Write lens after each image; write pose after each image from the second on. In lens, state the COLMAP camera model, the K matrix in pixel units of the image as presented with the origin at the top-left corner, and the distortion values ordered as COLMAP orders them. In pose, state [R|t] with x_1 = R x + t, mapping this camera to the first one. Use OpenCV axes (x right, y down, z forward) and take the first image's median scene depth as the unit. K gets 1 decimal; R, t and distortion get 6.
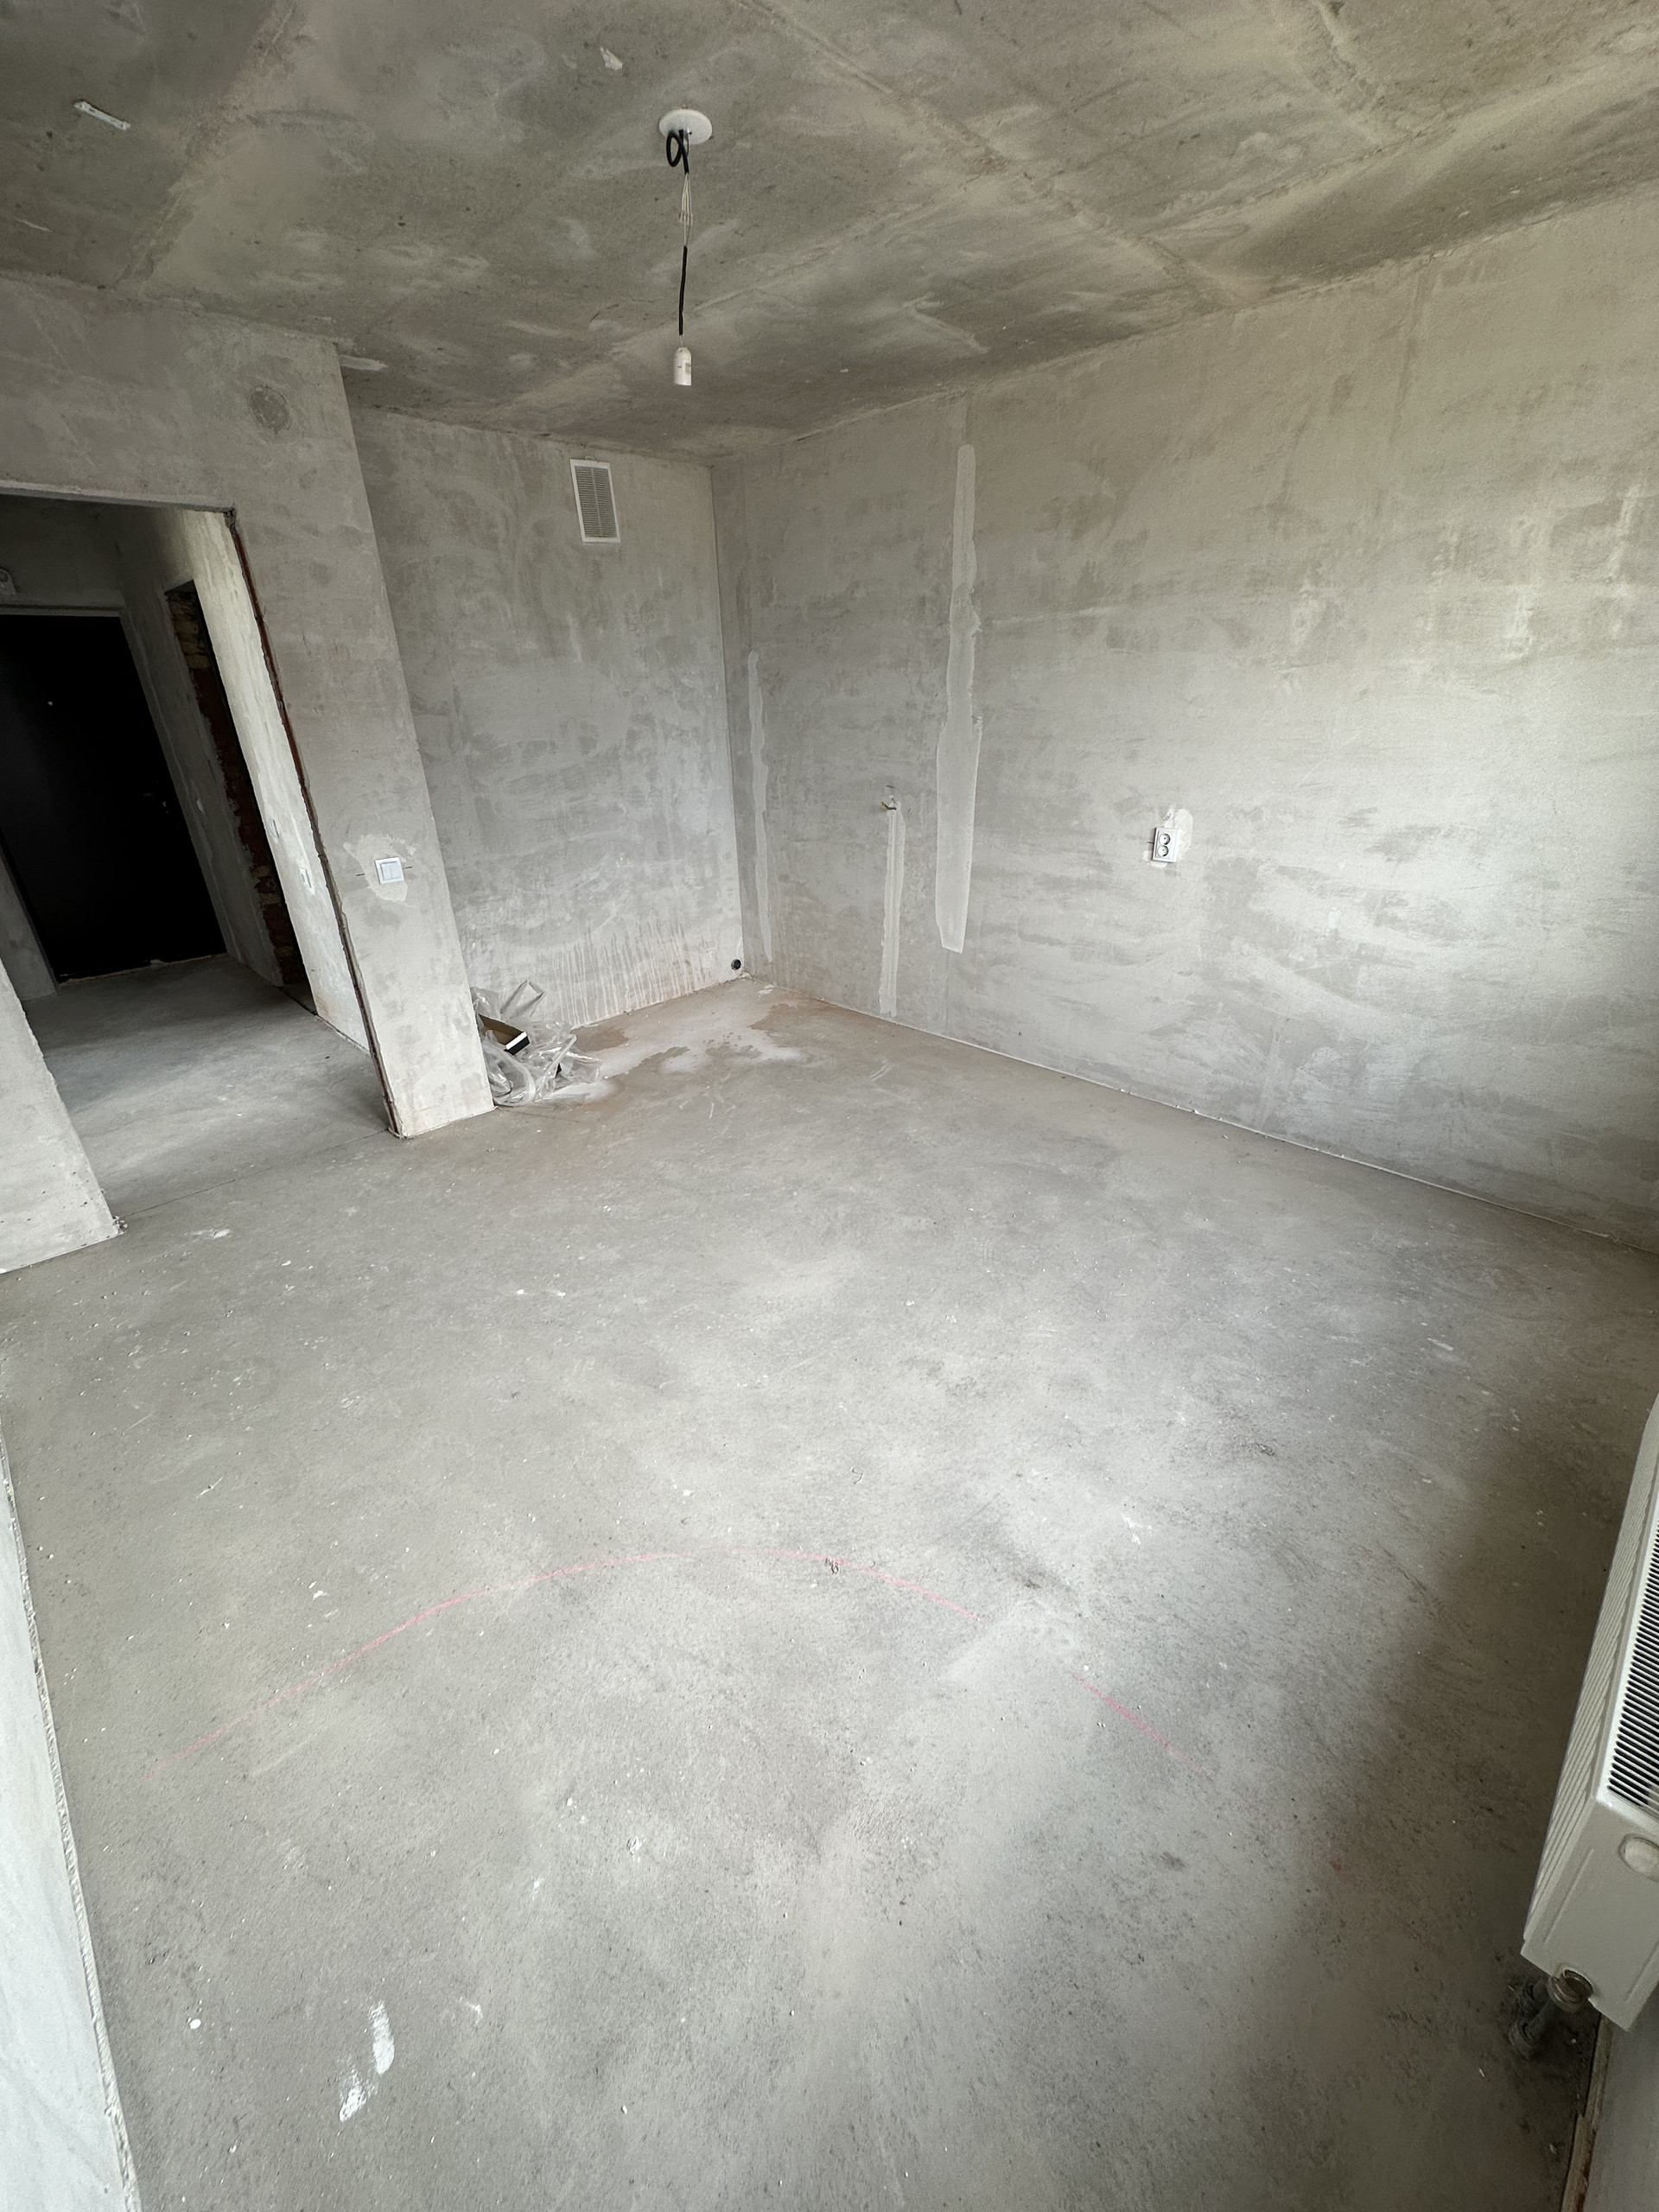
lens RADIAL K [[881.9, 0, 829.5], [0, 881.9, 1104.2], [0, 0, 1]] dist [-0.003485, 0.000686]
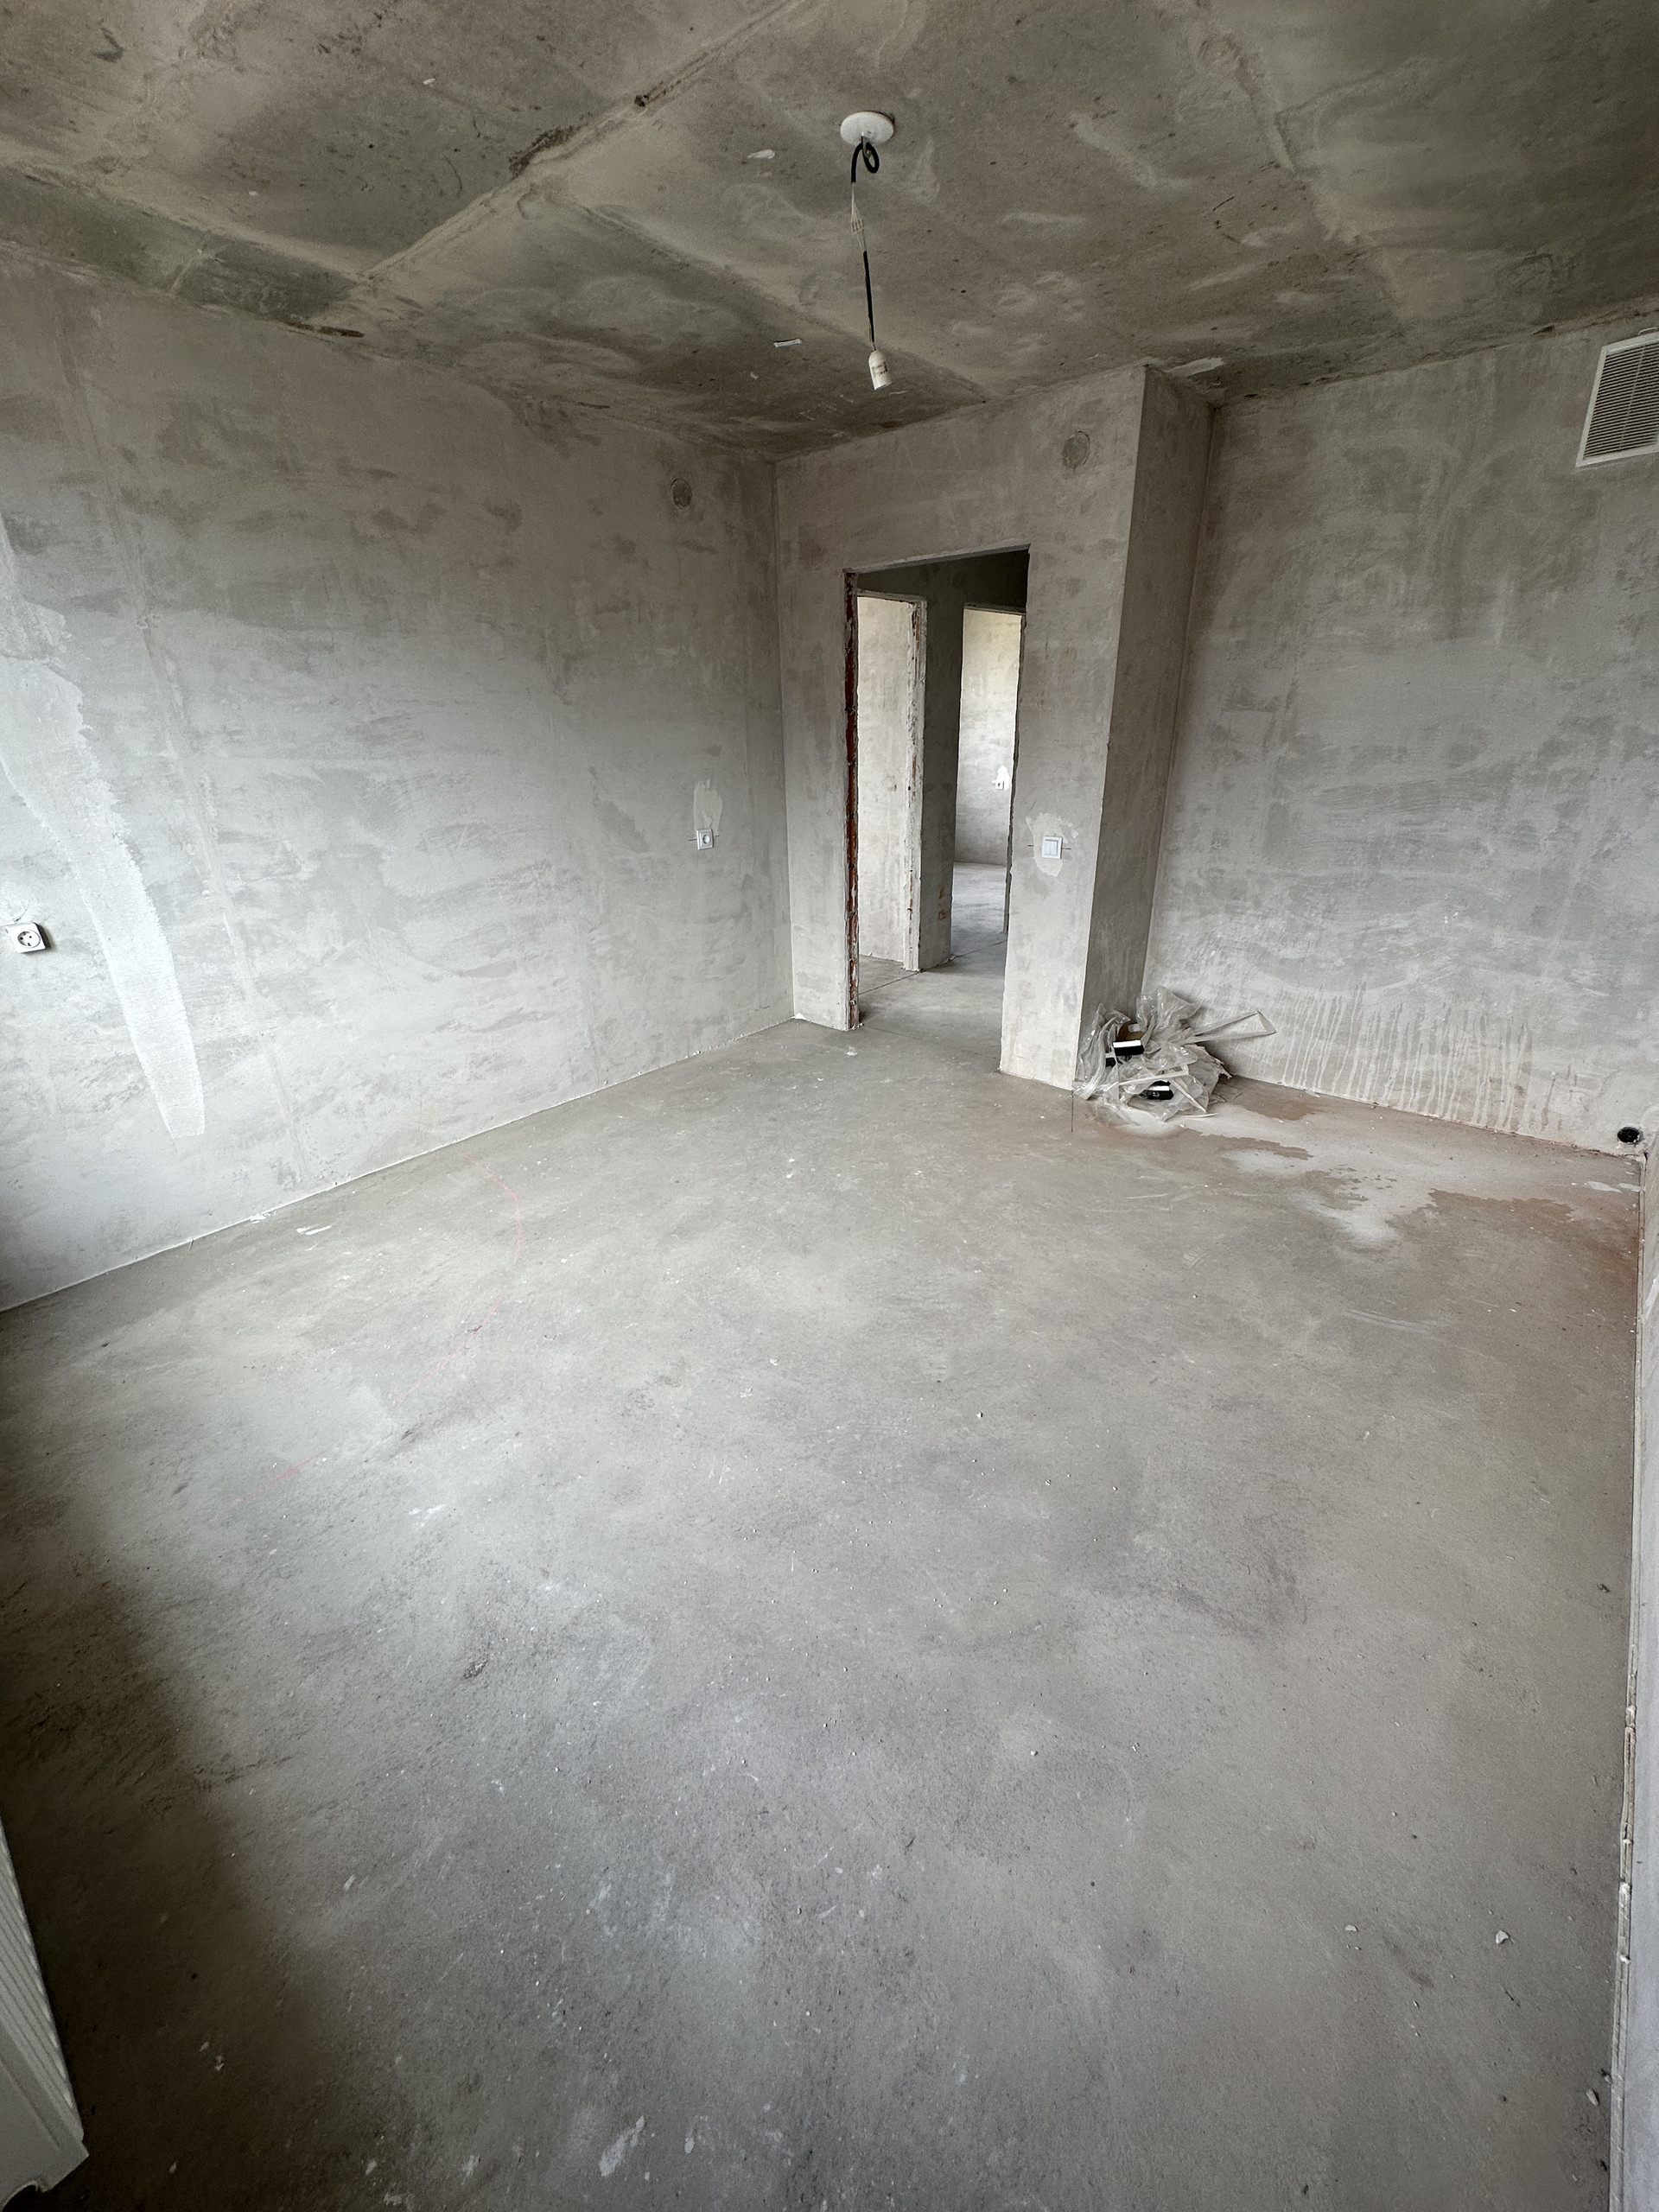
lens RADIAL K [[881.9, 0, 828.6], [0, 881.9, 1104.3], [0, 0, 1]] dist [-0.003485, 0.000686]
pose [[0.082604, 0.424050, -0.901864, 0.661641], [-0.410943, 0.838931, 0.356821, -0.286299], [0.907911, 0.341139, 0.243559, 0.602104]]
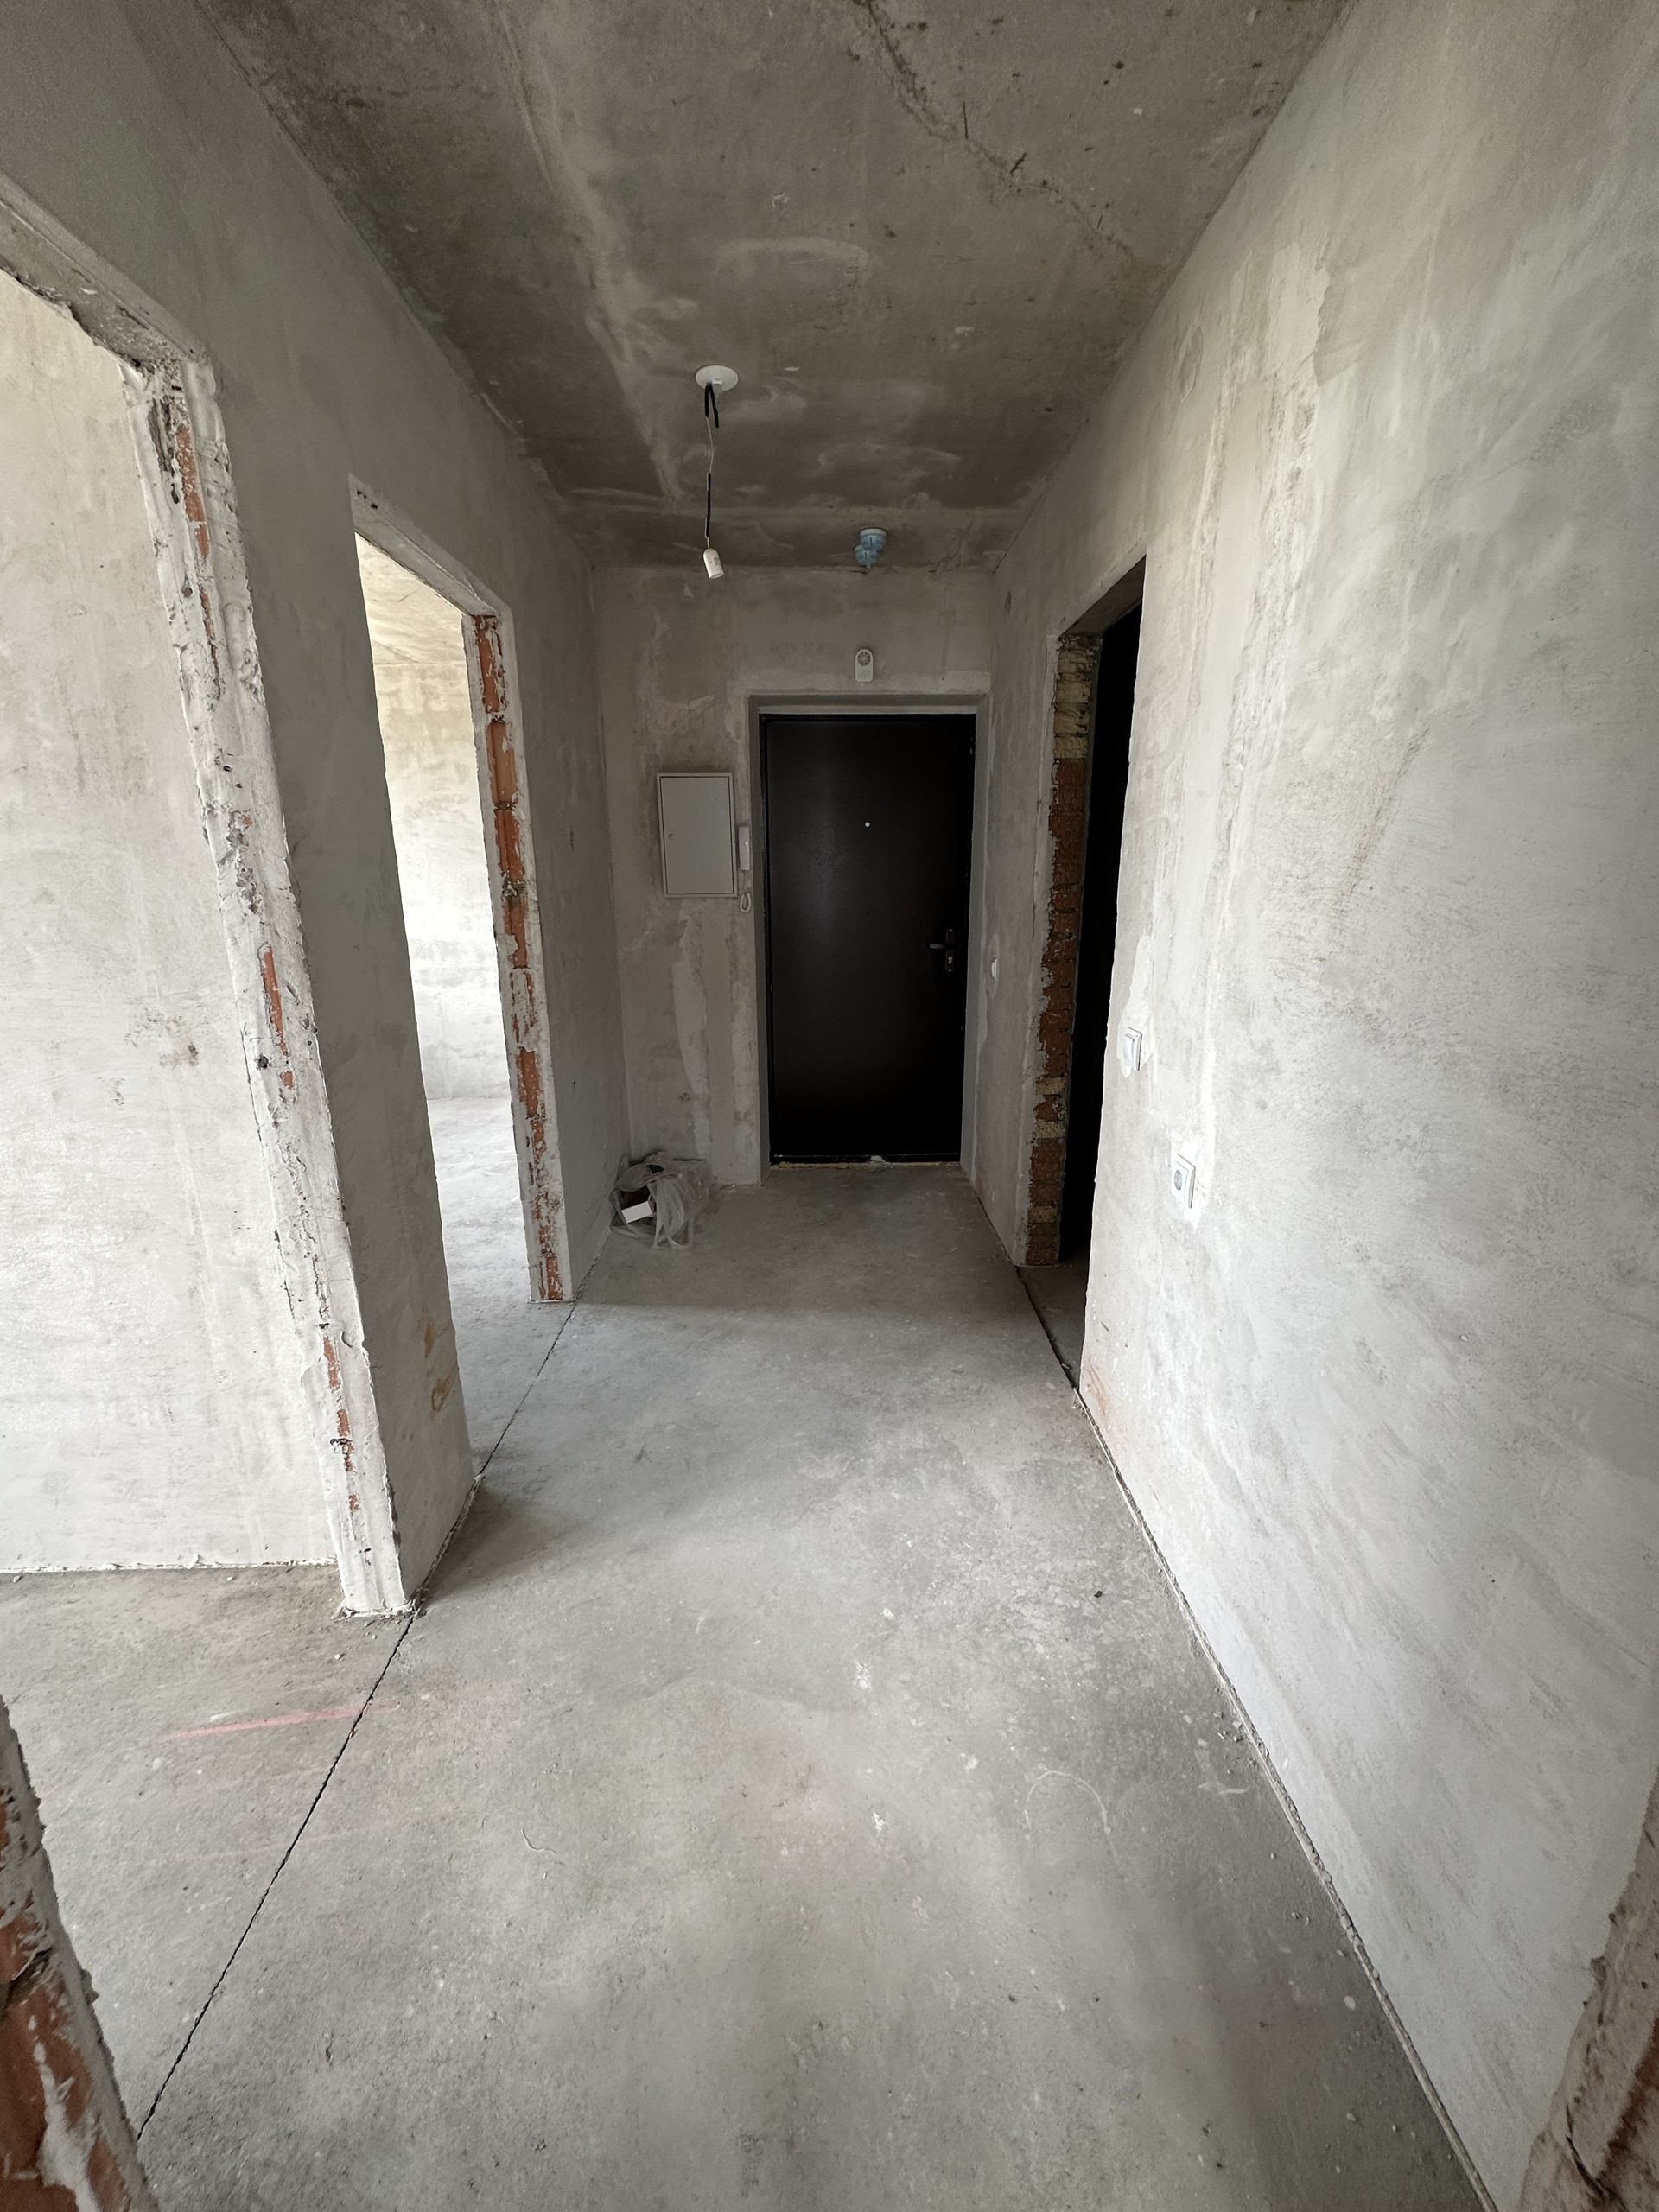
lens RADIAL K [[881.9, 0, 837.6], [0, 881.9, 1101.3], [0, 0, 1]] dist [-0.003485, 0.000686]
pose [[0.735721, 0.196118, -0.648268, -0.620069], [-0.303034, 0.951326, -0.056114, -0.301839], [0.605710, 0.237732, 0.759341, 0.789651]]
